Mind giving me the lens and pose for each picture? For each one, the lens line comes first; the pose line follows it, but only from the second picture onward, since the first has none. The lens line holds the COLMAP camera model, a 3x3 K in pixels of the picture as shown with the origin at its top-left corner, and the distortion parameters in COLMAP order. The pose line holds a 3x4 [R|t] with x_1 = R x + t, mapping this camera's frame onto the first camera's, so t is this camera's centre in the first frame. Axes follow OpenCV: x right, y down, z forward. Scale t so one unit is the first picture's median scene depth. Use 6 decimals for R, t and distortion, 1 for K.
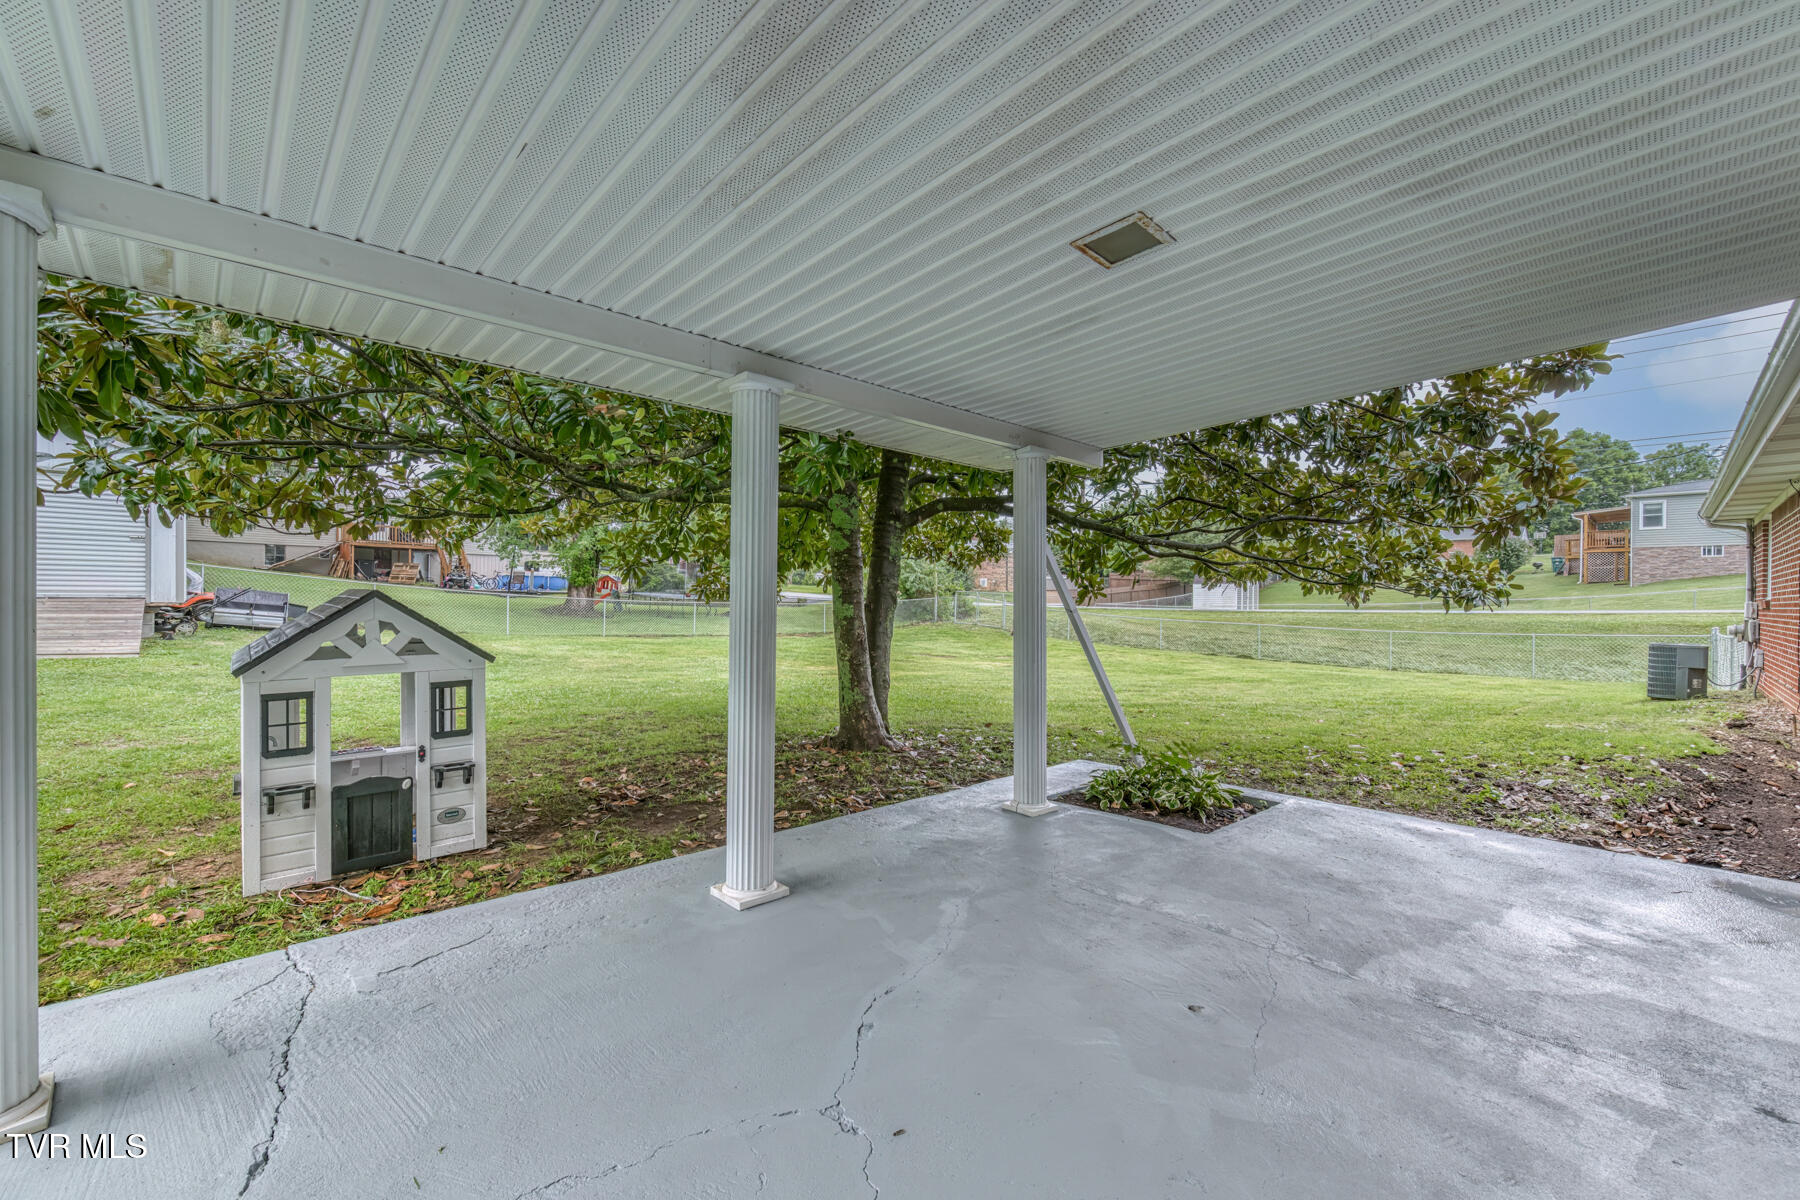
lens RADIAL K [[708.8, 0, 907.1], [0, 708.8, 606.7], [0, 0, 1]] dist [0.000143, -0.000128]
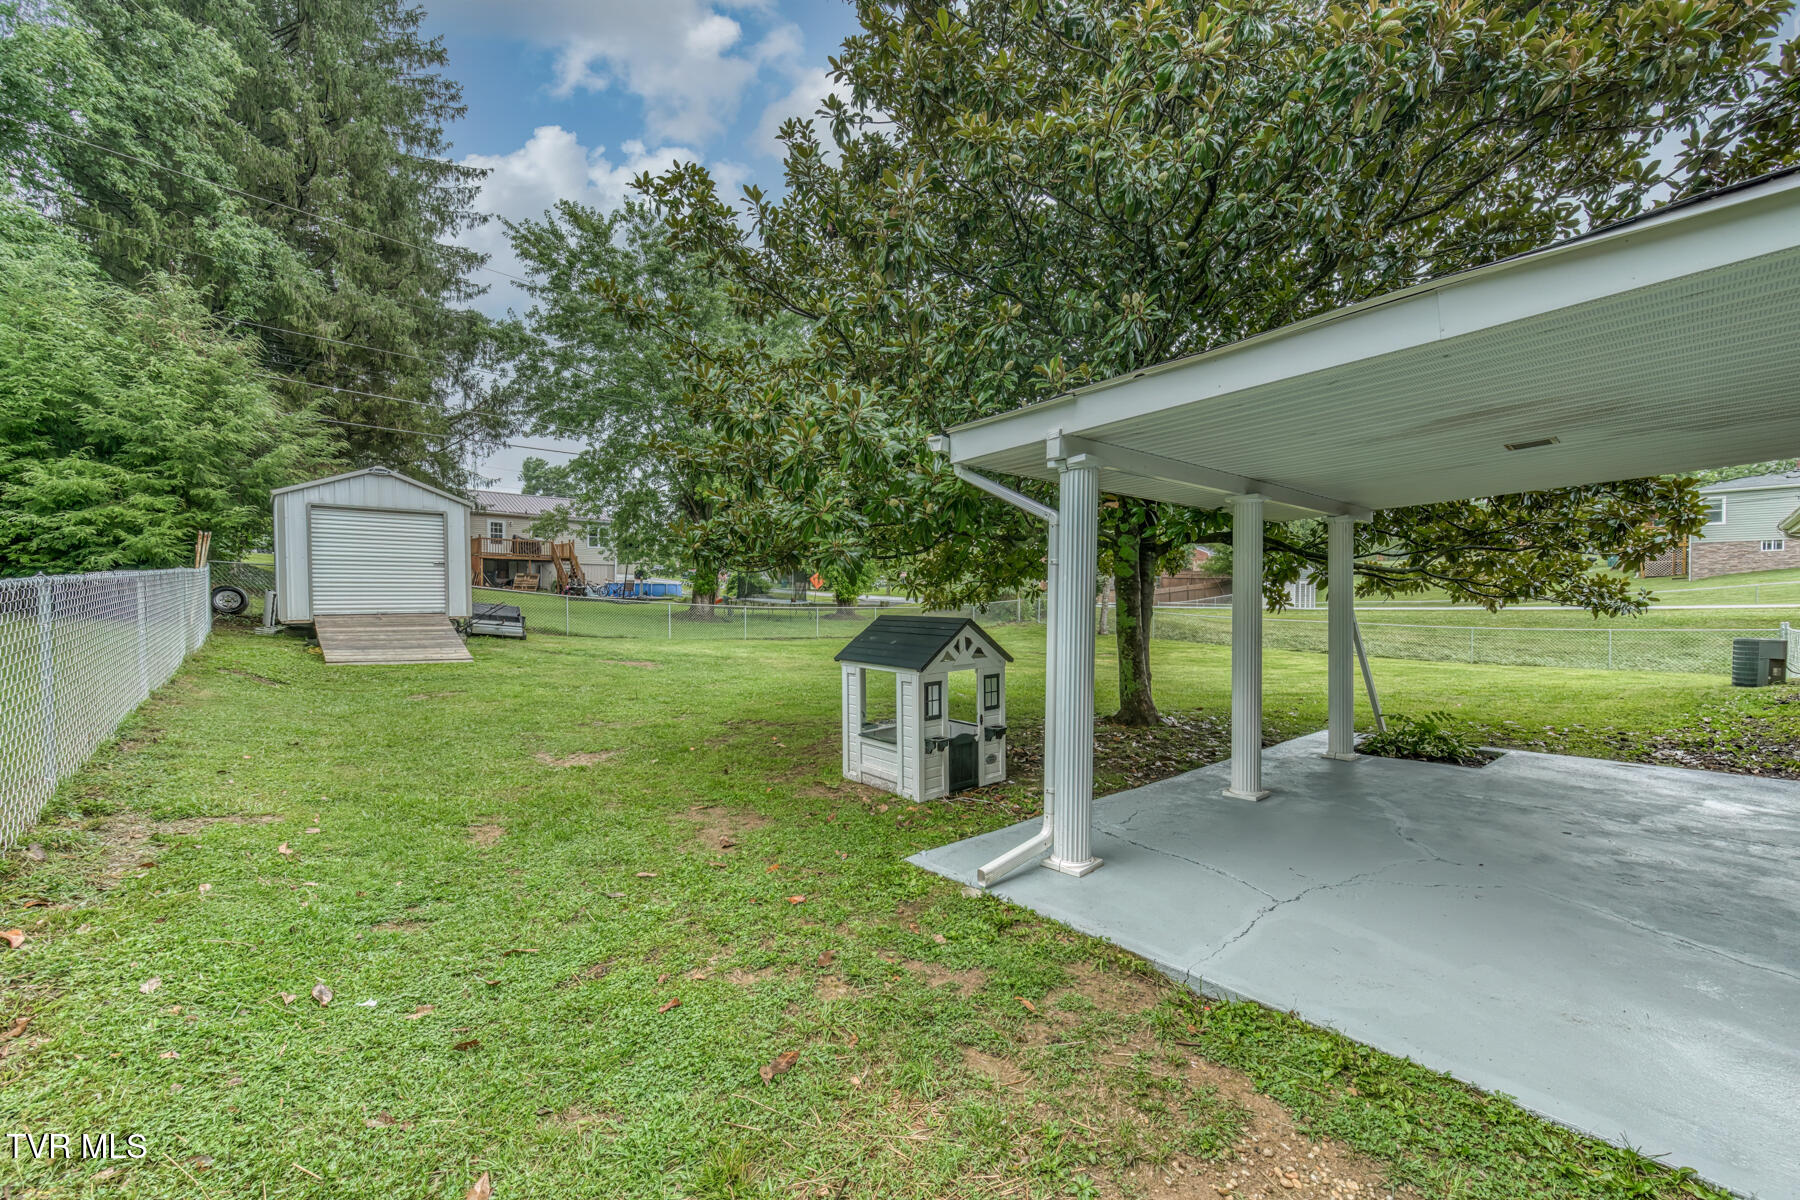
lens RADIAL K [[718.9, 0, 896.2], [0, 718.9, 615.0], [0, 0, 1]] dist [-0.000038, 0.000090]
pose [[0.999556, -0.011169, -0.027620, -0.533435], [0.011575, 0.999827, 0.014569, -0.034785], [0.027452, -0.014882, 0.999512, -0.397840]]
